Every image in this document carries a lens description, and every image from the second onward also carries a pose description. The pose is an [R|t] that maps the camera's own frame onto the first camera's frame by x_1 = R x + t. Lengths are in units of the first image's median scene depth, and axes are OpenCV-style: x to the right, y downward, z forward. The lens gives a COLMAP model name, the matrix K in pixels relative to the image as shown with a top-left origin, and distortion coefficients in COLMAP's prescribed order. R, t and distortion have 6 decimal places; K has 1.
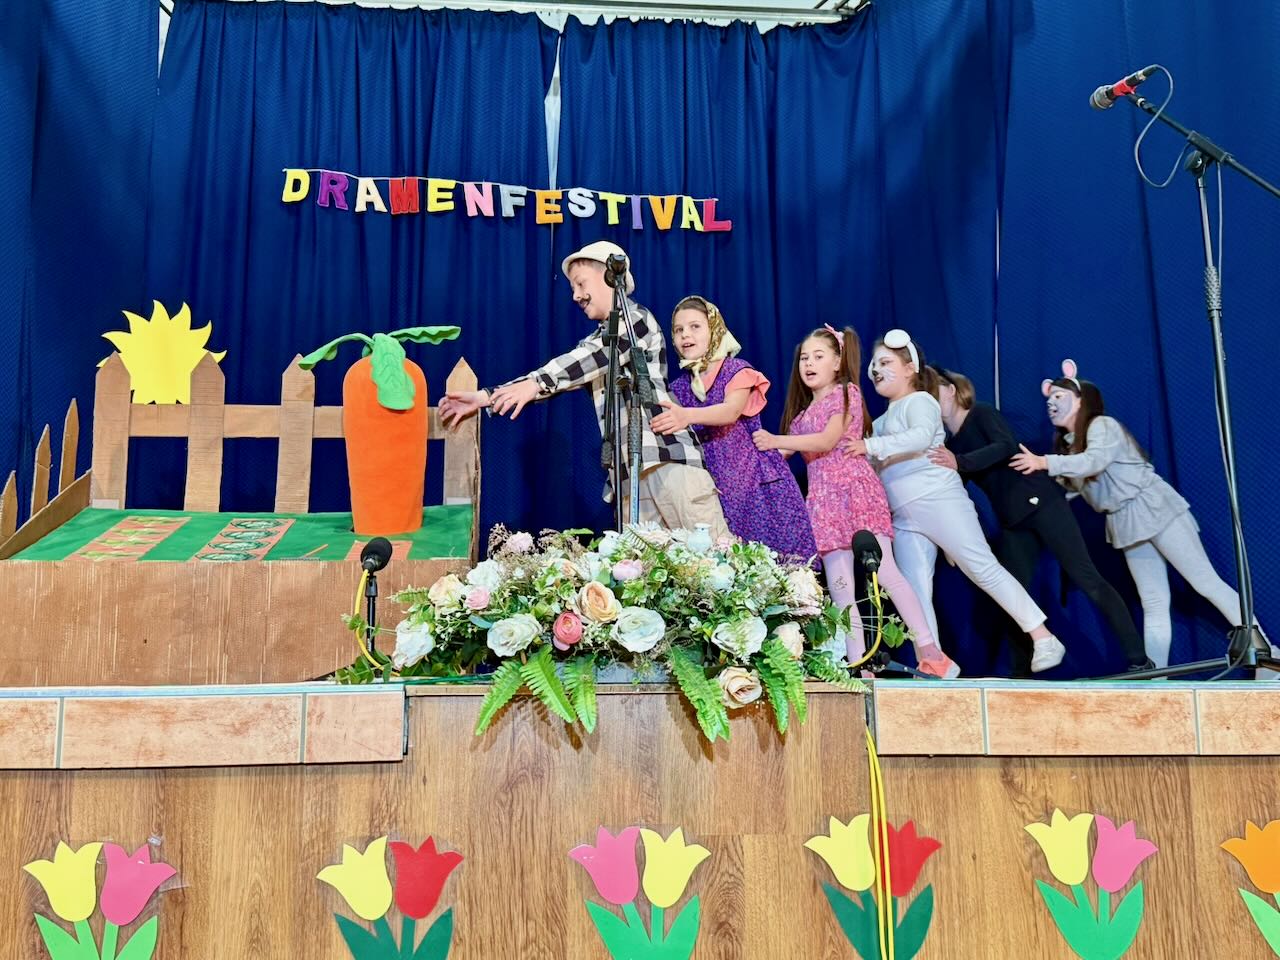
lens RADIAL K [[1368.0, 0, 626.1], [0, 1368.0, 441.5], [0, 0, 1]] dist [0.042786, 0.000000]
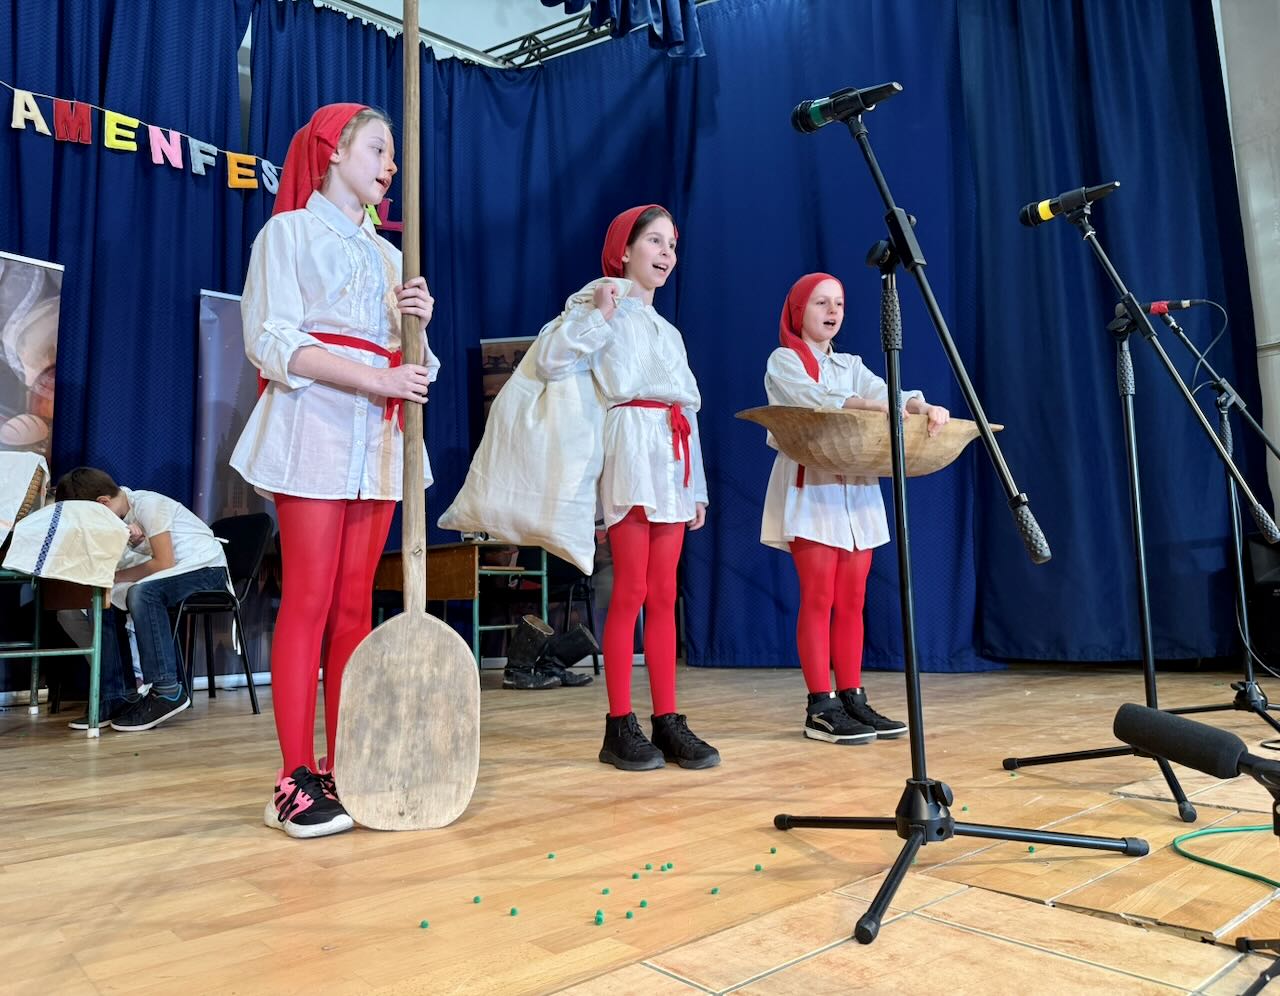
lens RADIAL K [[954.4, 0, 703.6], [0, 954.4, 518.0], [0, 0, 1]] dist [-0.043424, 0.005441]
pose [[0.800098, 0.032590, 0.598983, -0.189273], [-0.096251, 0.992560, 0.074564, -0.009257], [-0.592096, -0.117311, 0.797283, 0.249887]]
